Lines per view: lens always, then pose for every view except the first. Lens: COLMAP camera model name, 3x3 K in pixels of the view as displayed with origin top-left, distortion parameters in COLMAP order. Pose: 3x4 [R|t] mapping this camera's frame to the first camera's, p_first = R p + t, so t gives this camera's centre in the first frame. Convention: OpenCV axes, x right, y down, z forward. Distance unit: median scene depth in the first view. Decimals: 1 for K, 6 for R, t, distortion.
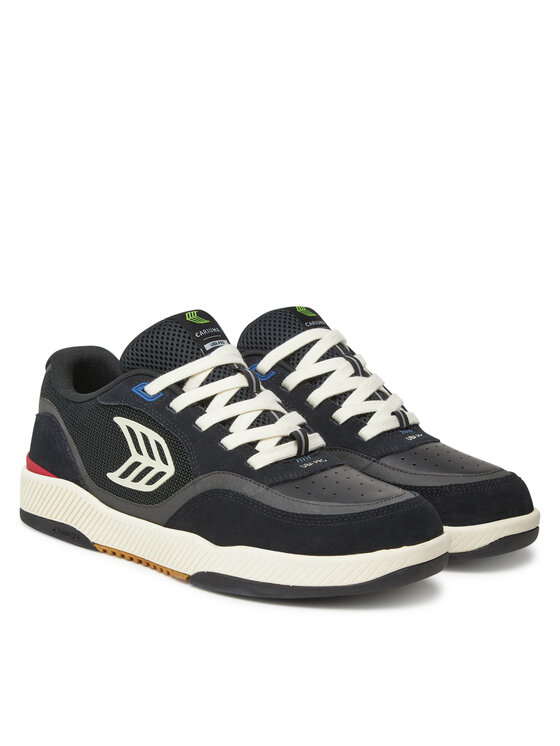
lens RADIAL K [[2189.7, 0, 280.5], [0, 2189.7, 372.4], [0, 0, 1]] dist [-0.514245, 0.000000]
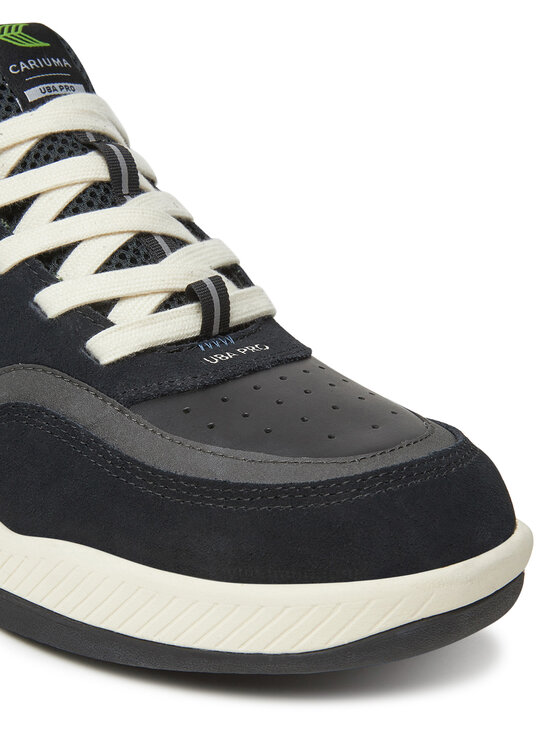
lens RADIAL K [[1735.7, 0, 281.5], [0, 1735.7, 373.2], [0, 0, 1]] dist [-0.191772, 0.000000]
pose [[0.995725, 0.042324, -0.082103, 0.053630], [-0.034323, 0.994739, 0.096522, 0.010529], [0.085756, -0.093291, 0.991939, 0.640948]]
